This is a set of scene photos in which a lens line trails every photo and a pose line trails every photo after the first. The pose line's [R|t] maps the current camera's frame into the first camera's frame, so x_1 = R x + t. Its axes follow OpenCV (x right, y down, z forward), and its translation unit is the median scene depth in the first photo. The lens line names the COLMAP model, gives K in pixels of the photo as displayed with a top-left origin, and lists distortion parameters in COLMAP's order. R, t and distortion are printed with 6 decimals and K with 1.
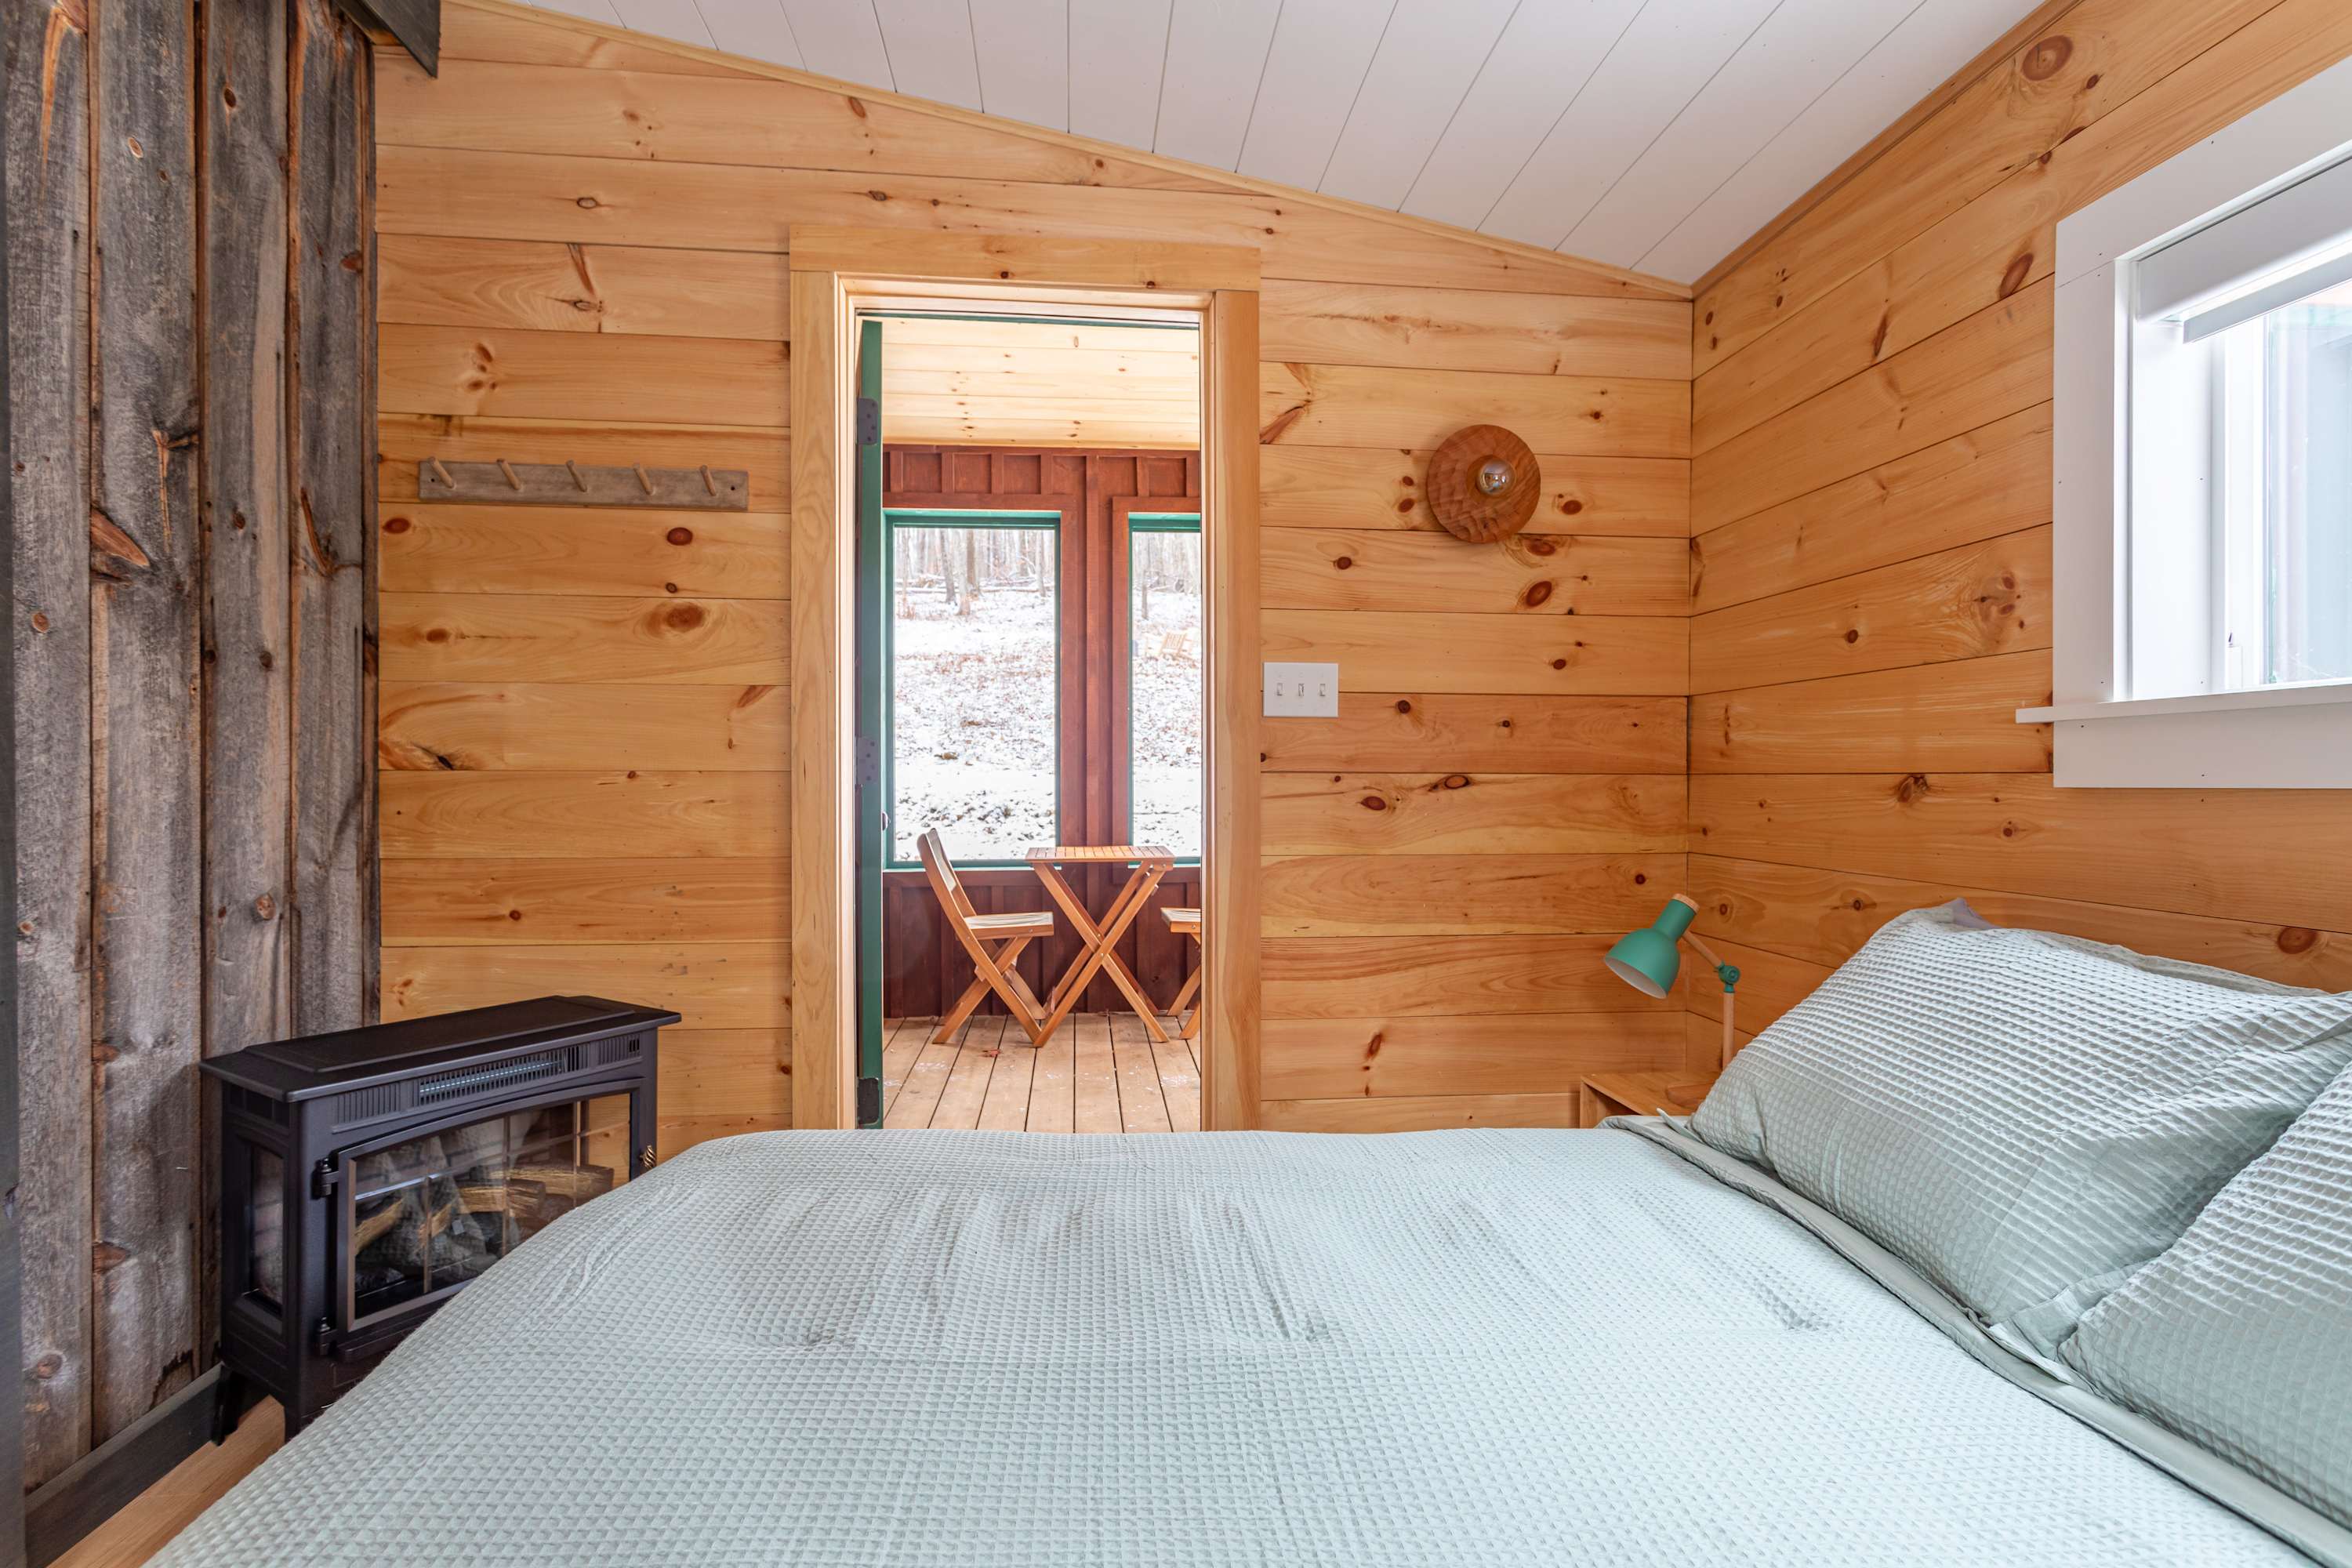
lens RADIAL K [[1175.0, 0, 1173.4], [0, 1175.0, 773.3], [0, 0, 1]] dist [0.004152, 0.001816]
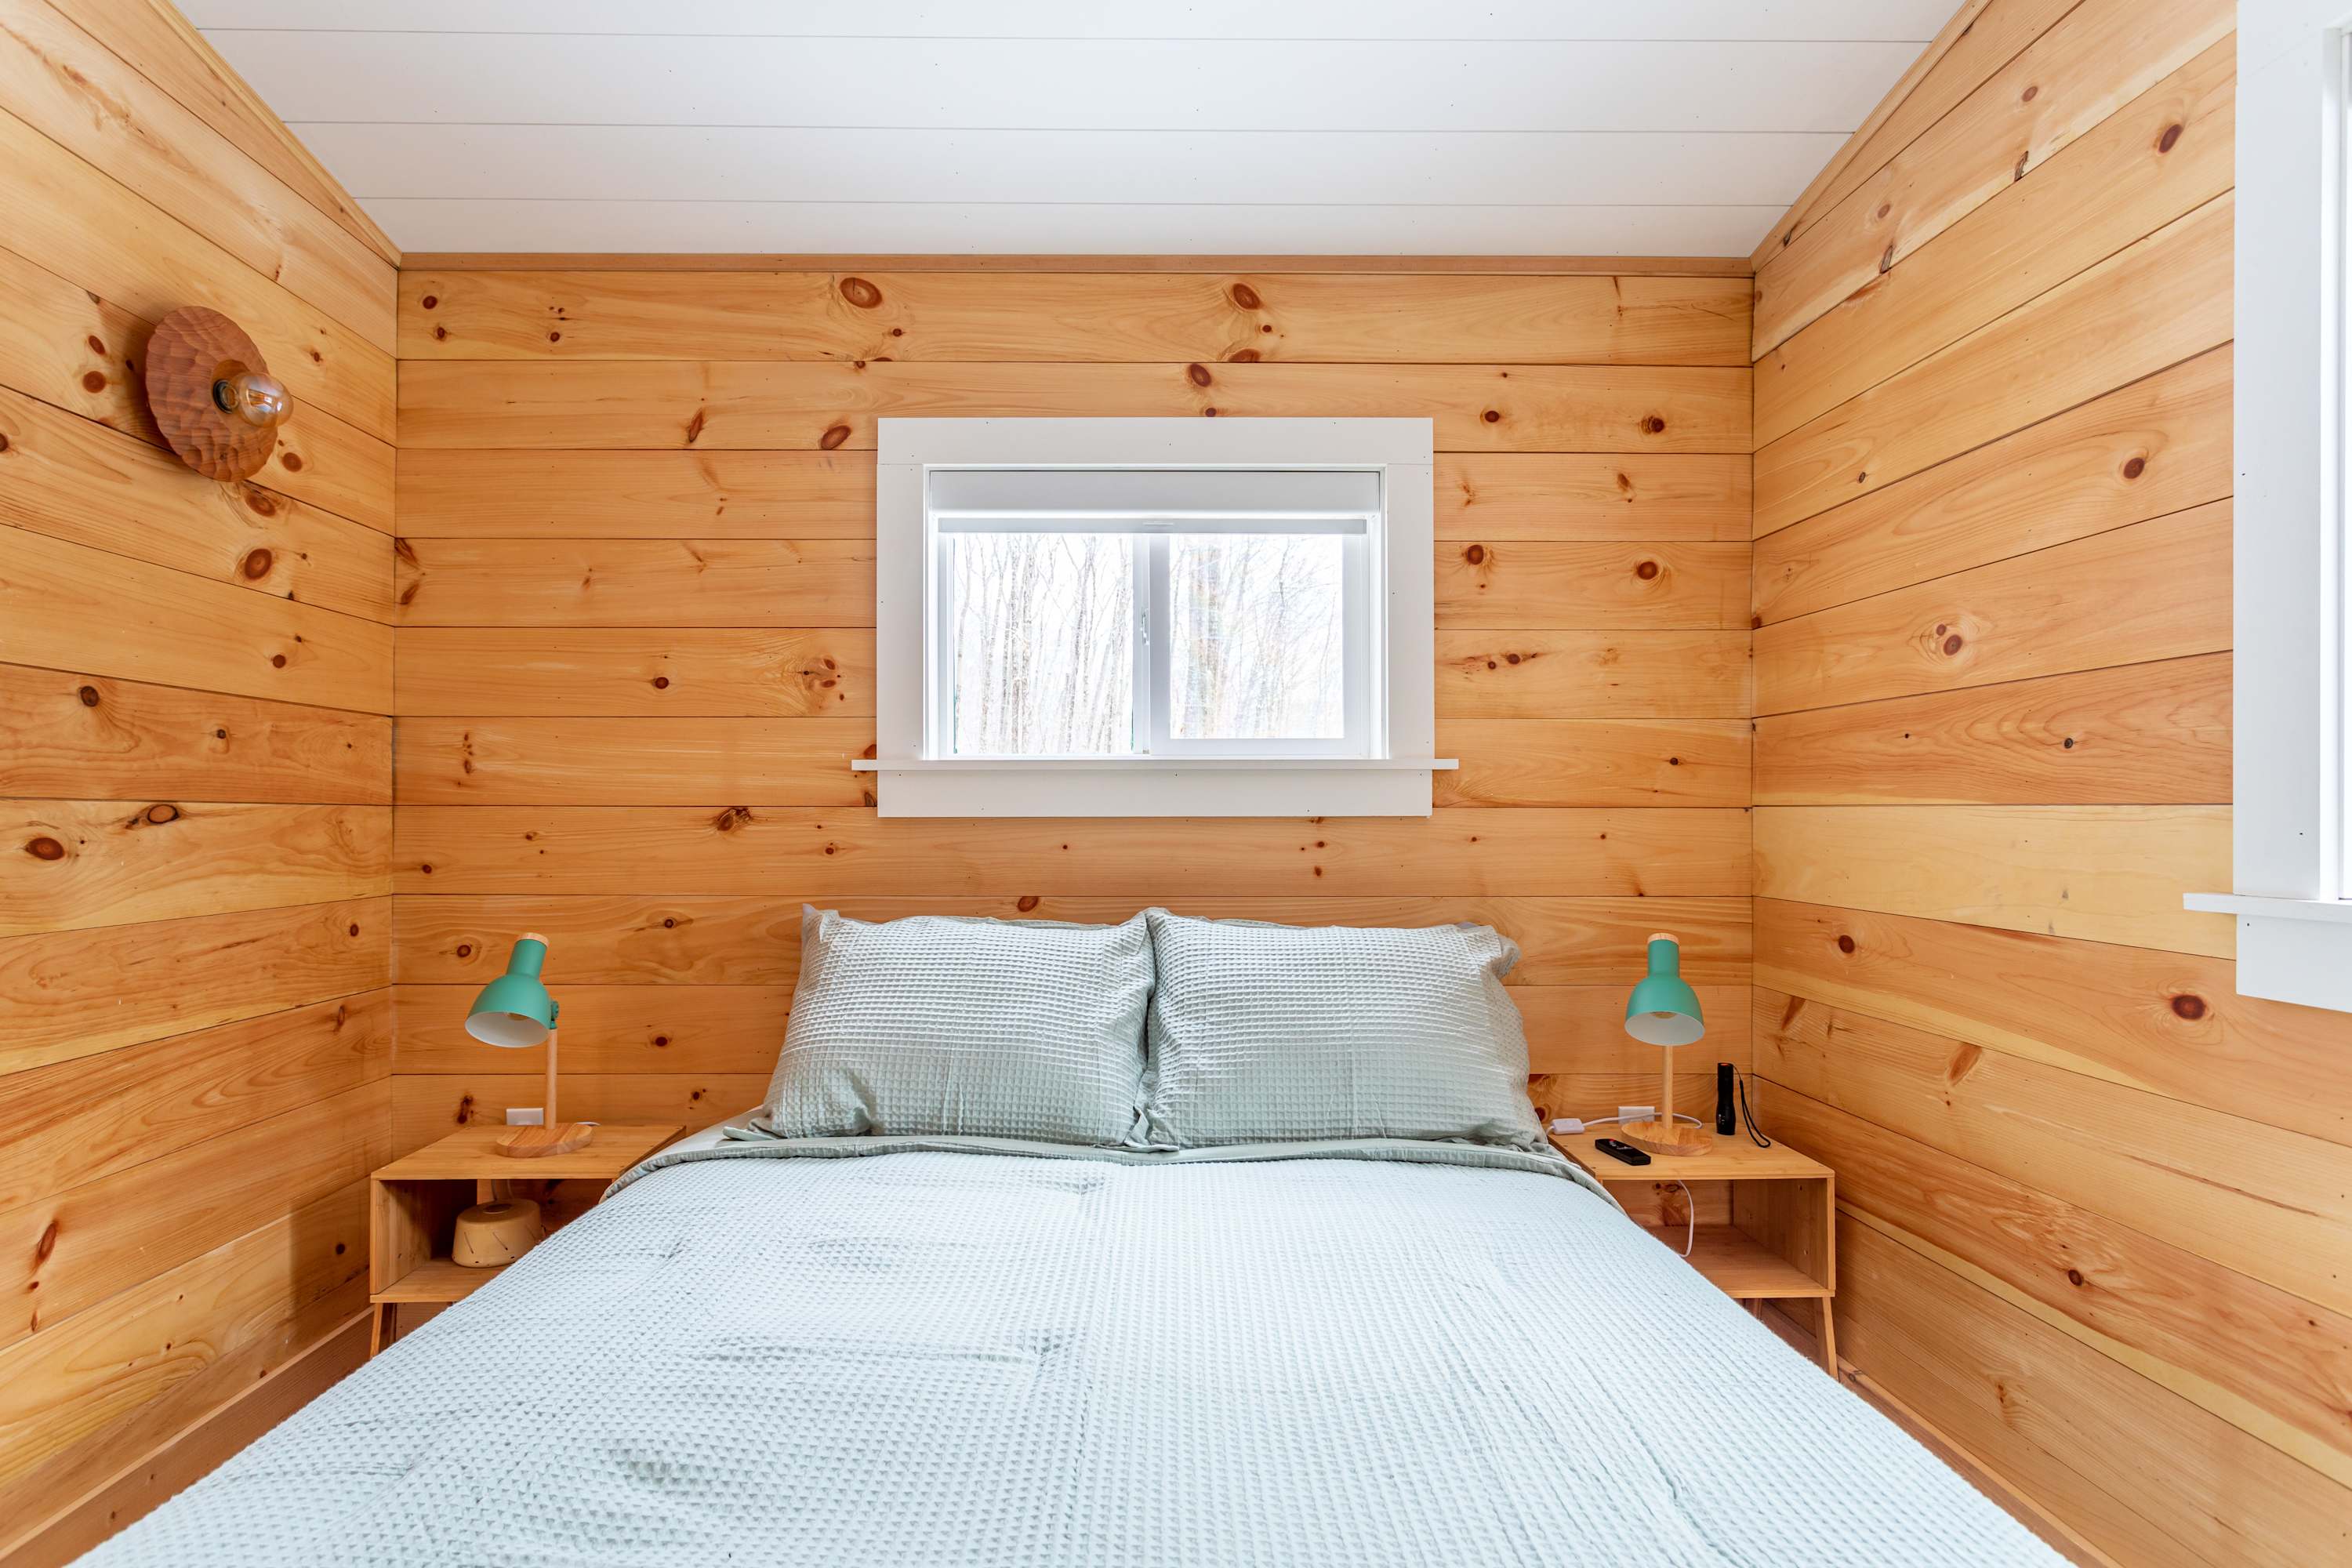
lens RADIAL K [[1164.5, 0, 1168.4], [0, 1164.5, 809.3], [0, 0, 1]] dist [0.000046, 0.001488]
pose [[0.040370, 0.004632, 0.999174, -0.417463], [-0.005463, 0.999975, -0.004415, 0.004467], [-0.999170, -0.005281, 0.040395, 0.394519]]
